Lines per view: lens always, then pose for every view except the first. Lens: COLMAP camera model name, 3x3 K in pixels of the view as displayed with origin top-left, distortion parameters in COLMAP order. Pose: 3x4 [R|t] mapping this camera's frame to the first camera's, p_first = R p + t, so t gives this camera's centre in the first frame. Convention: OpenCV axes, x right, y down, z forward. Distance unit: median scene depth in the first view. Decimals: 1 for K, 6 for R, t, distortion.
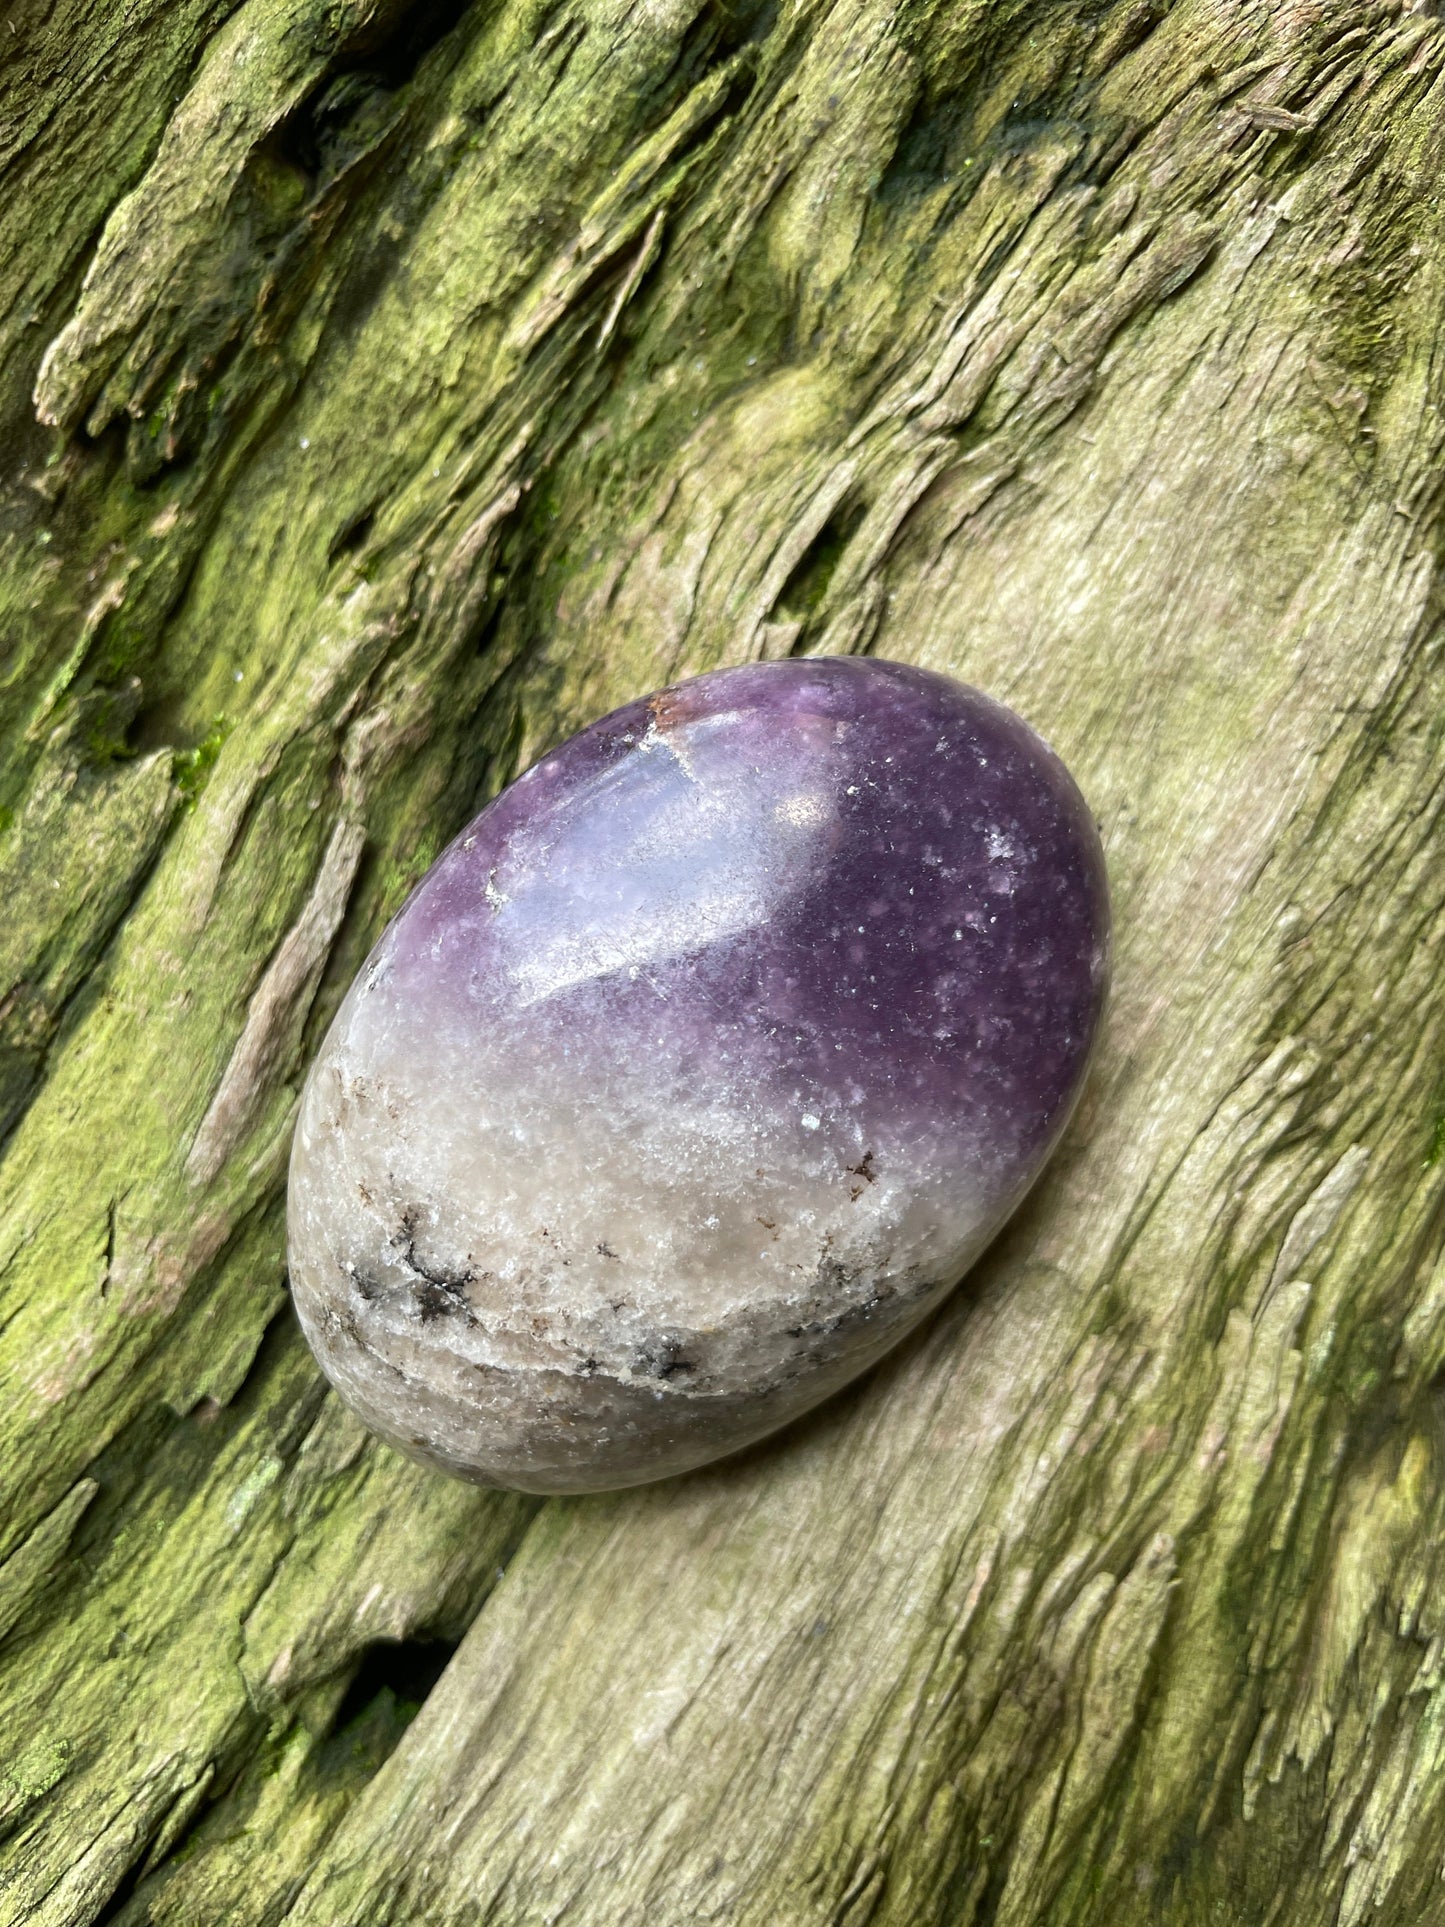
lens RADIAL K [[1462.5, 0, 727.0], [0, 1462.5, 976.6], [0, 0, 1]] dist [0.069328, -0.108509]
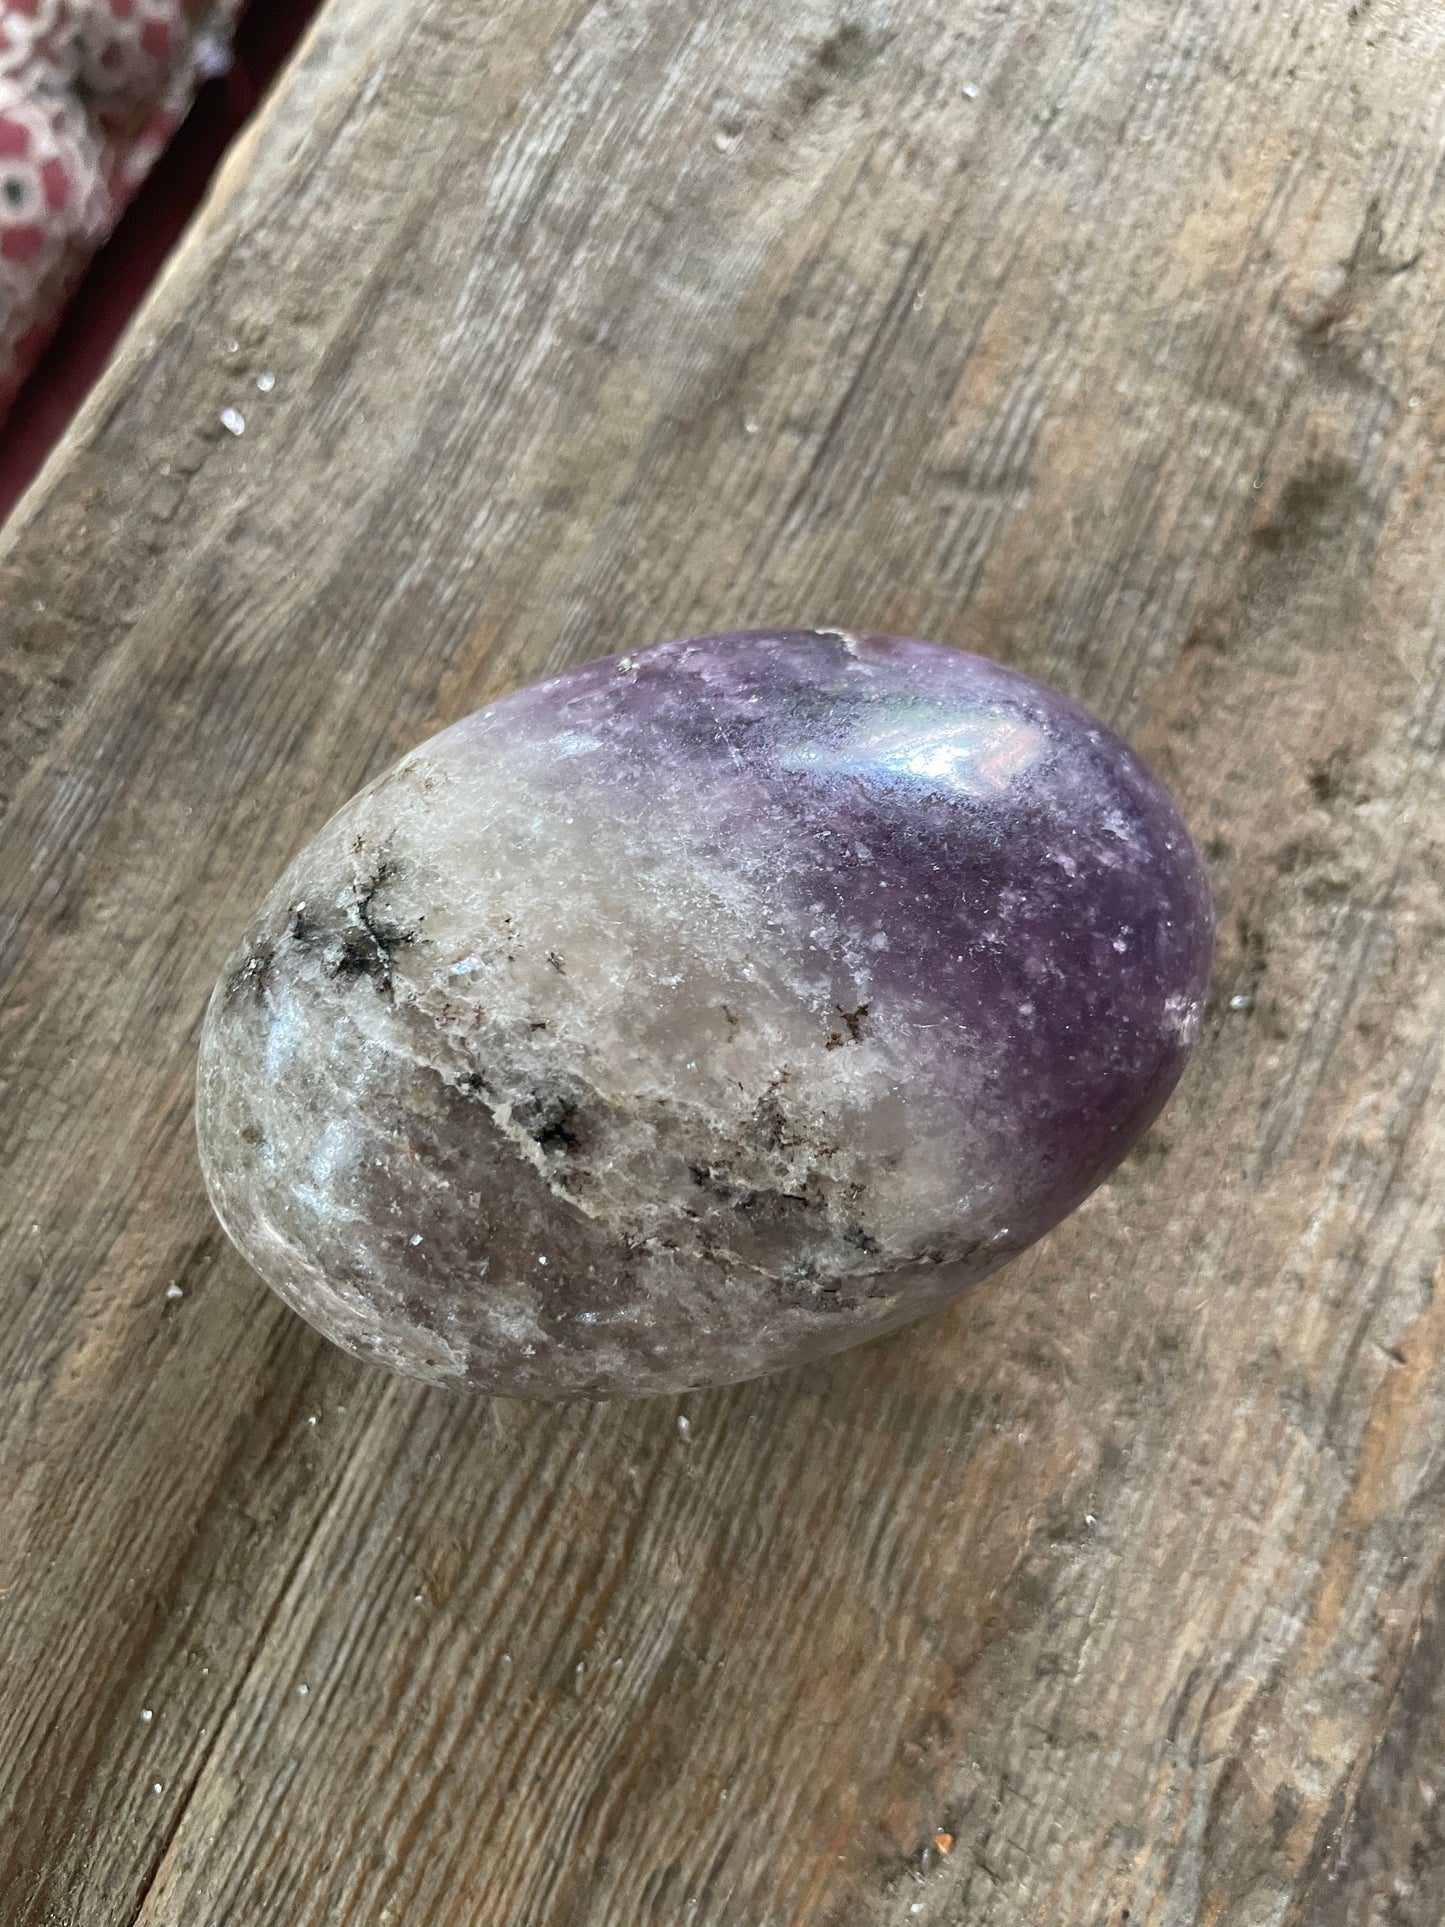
lens RADIAL K [[1470.9, 0, 725.6], [0, 1470.9, 1018.3], [0, 0, 1]] dist [0.069645, -0.115980]
pose [[0.902260, 0.386663, -0.190838, 0.187414], [-0.430893, 0.792023, -0.432470, 0.533152], [-0.016072, 0.472431, 0.881221, 0.207248]]
